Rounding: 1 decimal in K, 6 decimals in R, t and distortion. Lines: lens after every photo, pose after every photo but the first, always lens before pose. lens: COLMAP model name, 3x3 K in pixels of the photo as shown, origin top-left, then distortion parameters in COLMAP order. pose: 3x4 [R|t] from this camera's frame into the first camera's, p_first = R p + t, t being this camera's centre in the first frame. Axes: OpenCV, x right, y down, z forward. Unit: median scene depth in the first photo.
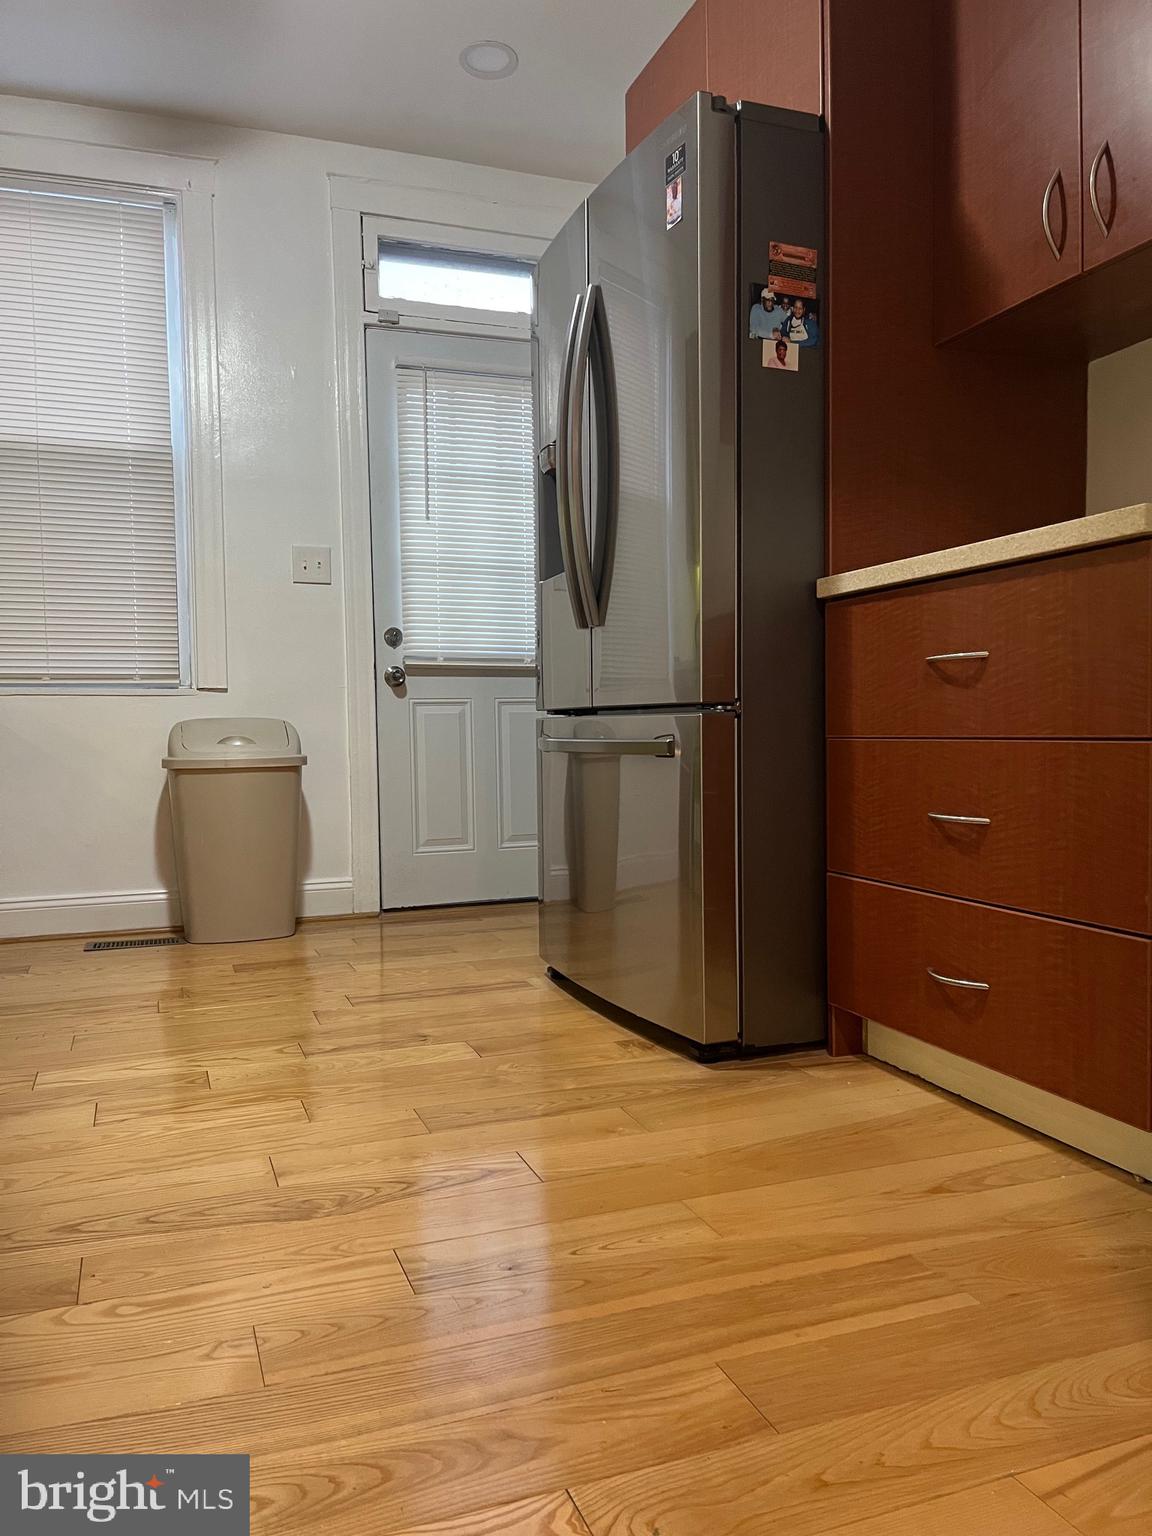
lens RADIAL K [[1163.7, 0, 588.5], [0, 1163.7, 780.1], [0, 0, 1]] dist [0.048236, -0.063539]
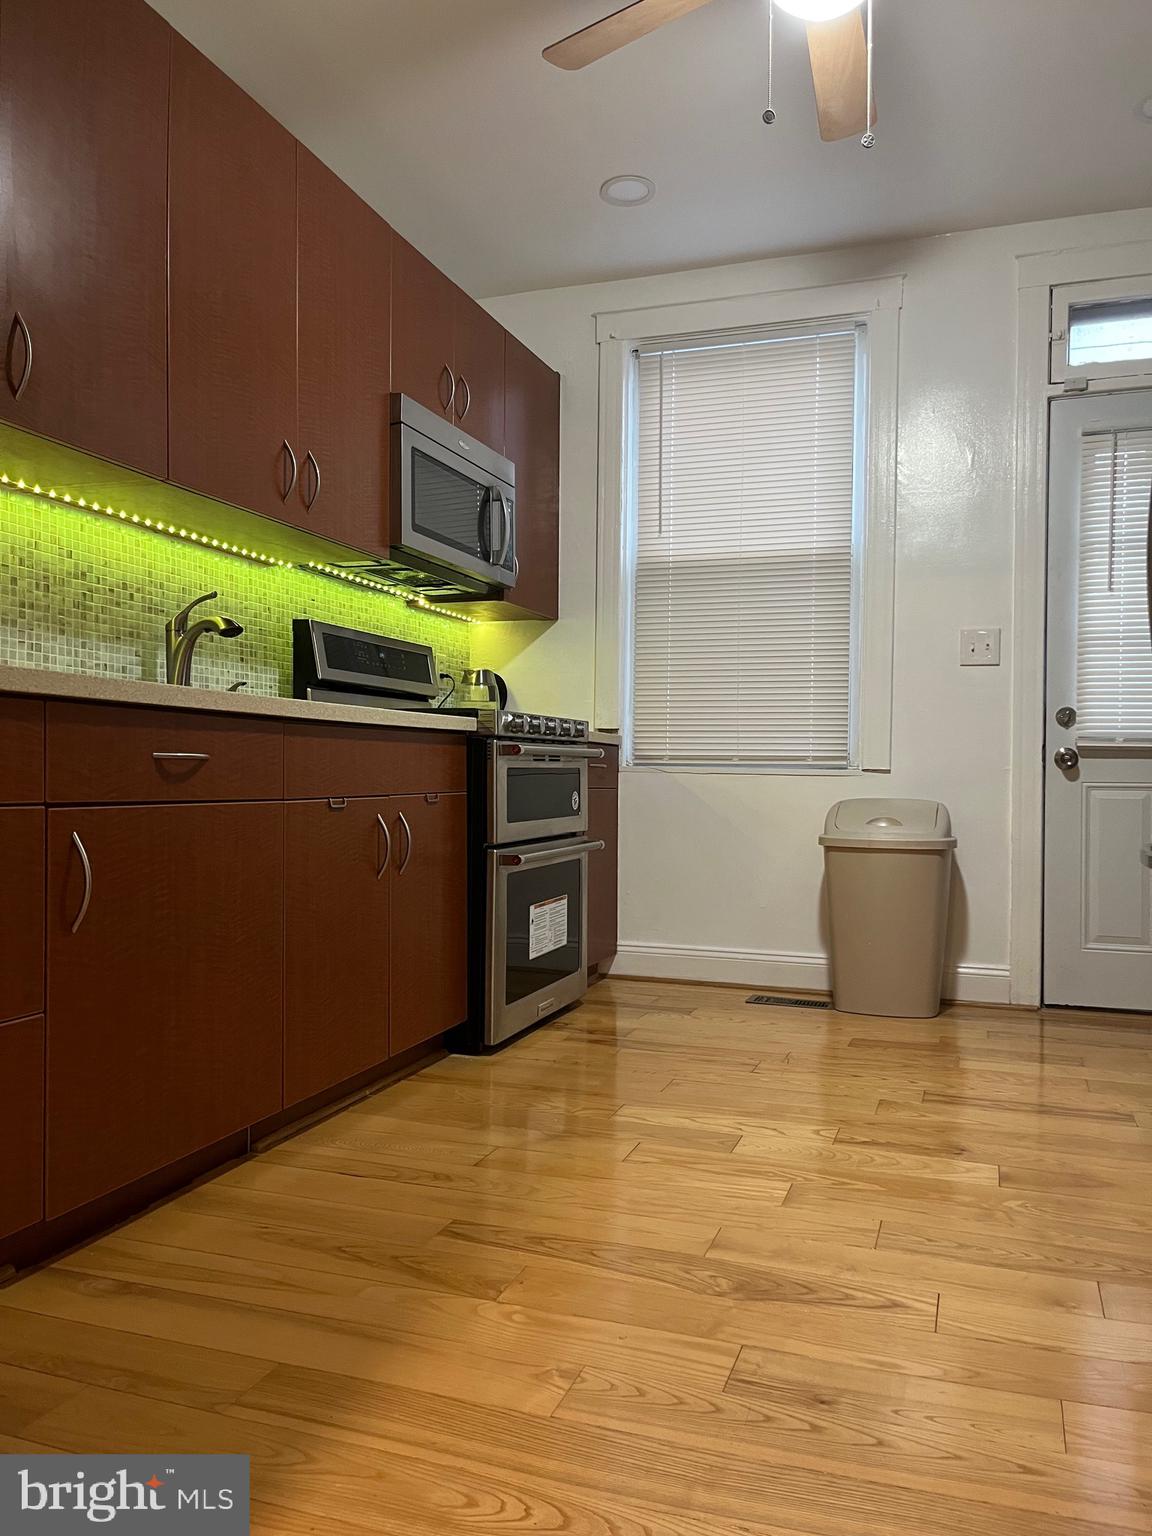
lens RADIAL K [[1163.7, 0, 575.9], [0, 1163.7, 775.5], [0, 0, 1]] dist [0.048236, -0.063539]
pose [[0.767365, 0.022670, -0.640810, 0.149759], [-0.052185, 0.998268, -0.027176, -0.031156], [0.639083, 0.054294, 0.767219, 0.020037]]
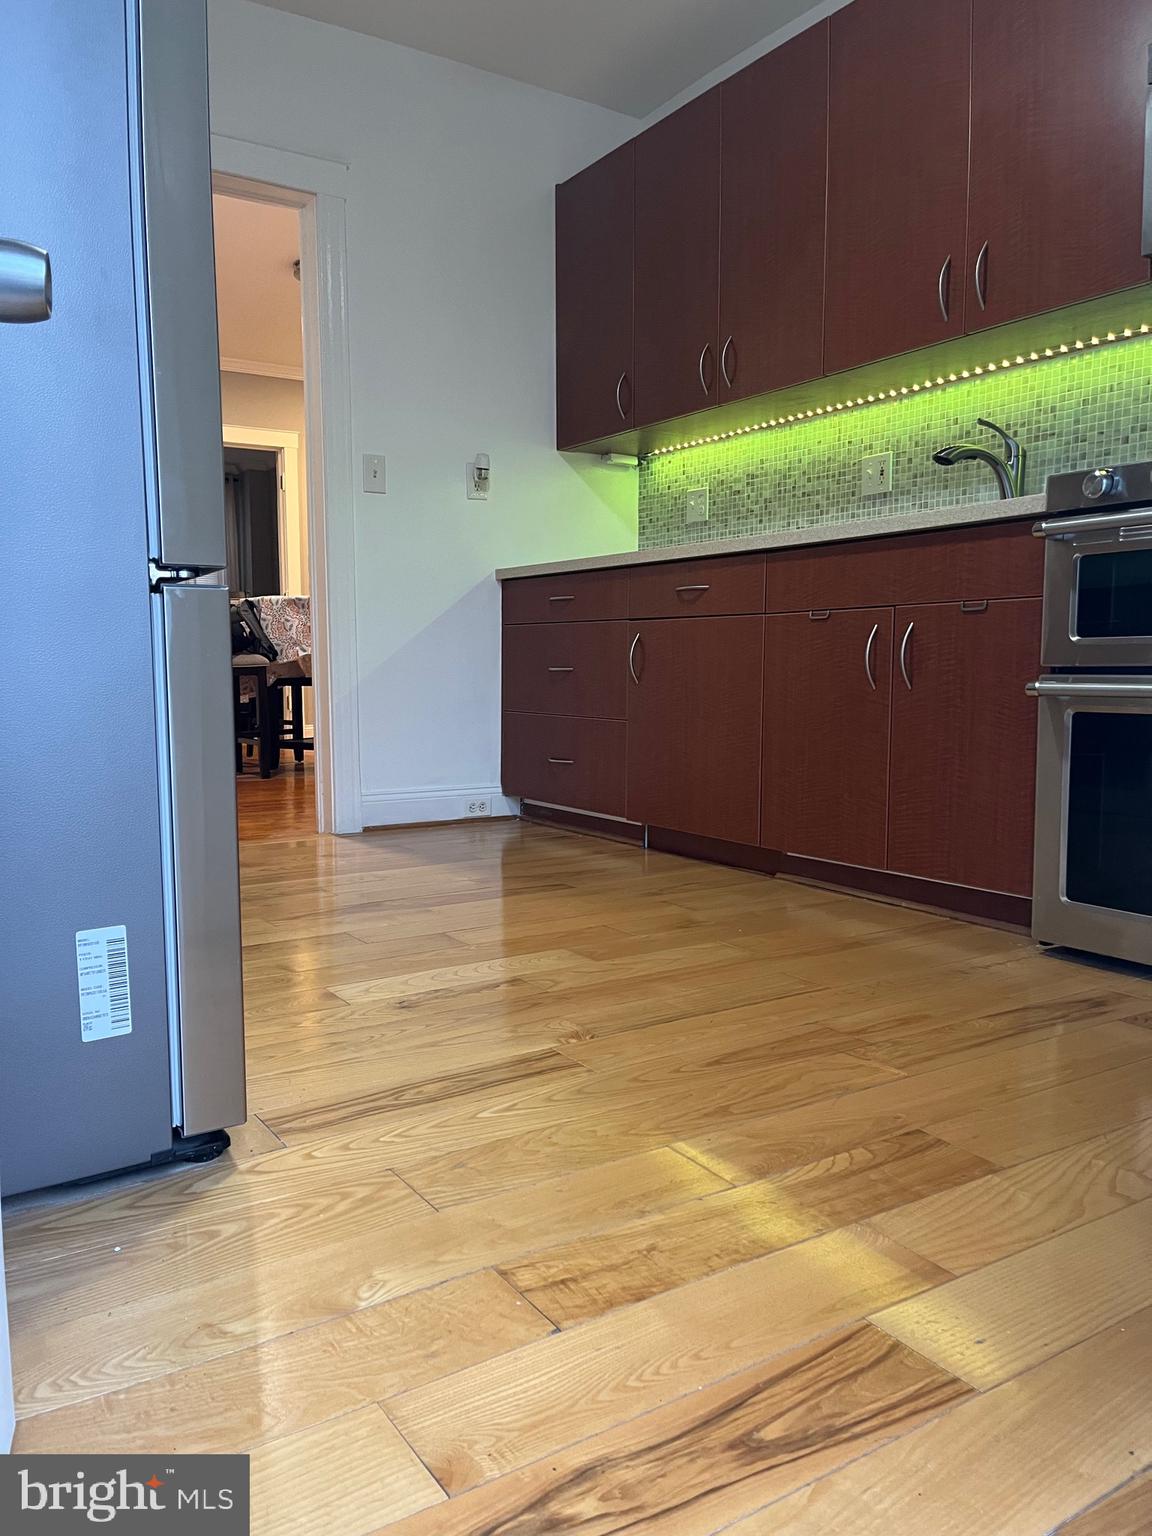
lens RADIAL K [[1163.7, 0, 572.1], [0, 1163.7, 770.1], [0, 0, 1]] dist [0.048236, -0.063539]
pose [[-0.977145, 0.043604, -0.208052, -0.059805], [0.012495, 0.988825, 0.148559, -0.042487], [0.212204, 0.142564, -0.966770, 1.167057]]
